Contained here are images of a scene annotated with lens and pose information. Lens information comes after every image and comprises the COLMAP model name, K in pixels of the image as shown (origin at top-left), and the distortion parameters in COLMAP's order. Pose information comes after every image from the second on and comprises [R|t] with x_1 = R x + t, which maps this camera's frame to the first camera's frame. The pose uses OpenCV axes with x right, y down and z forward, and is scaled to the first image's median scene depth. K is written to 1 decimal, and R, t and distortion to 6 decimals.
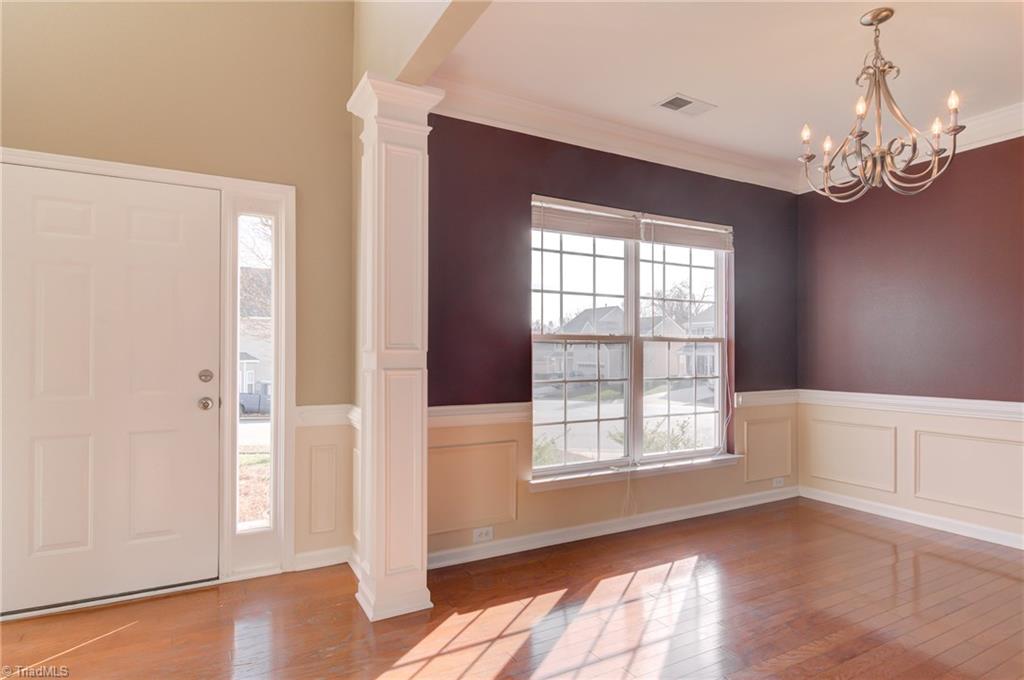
lens RADIAL K [[569.0, 0, 508.5], [0, 569.0, 349.2], [0, 0, 1]] dist [-0.002993, -0.001944]
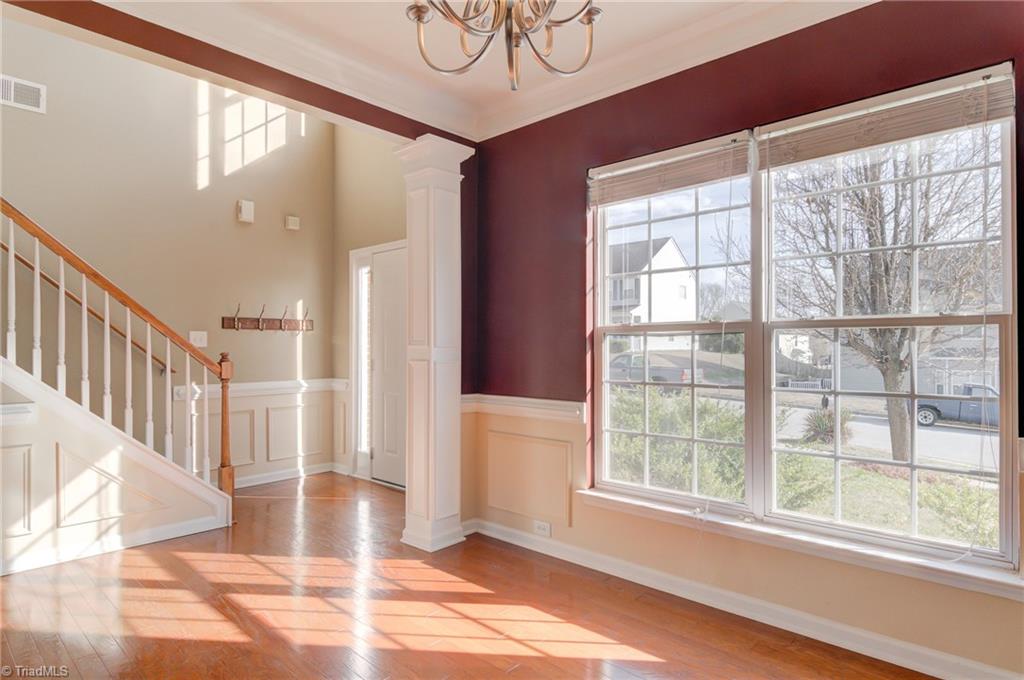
lens RADIAL K [[569.0, 0, 508.5], [0, 569.0, 349.2], [0, 0, 1]] dist [-0.002993, -0.001944]
pose [[0.298557, -0.004126, -0.954383, 0.862243], [0.009374, 0.999955, -0.001391, 0.007463], [0.954346, -0.008531, 0.298582, 0.613323]]
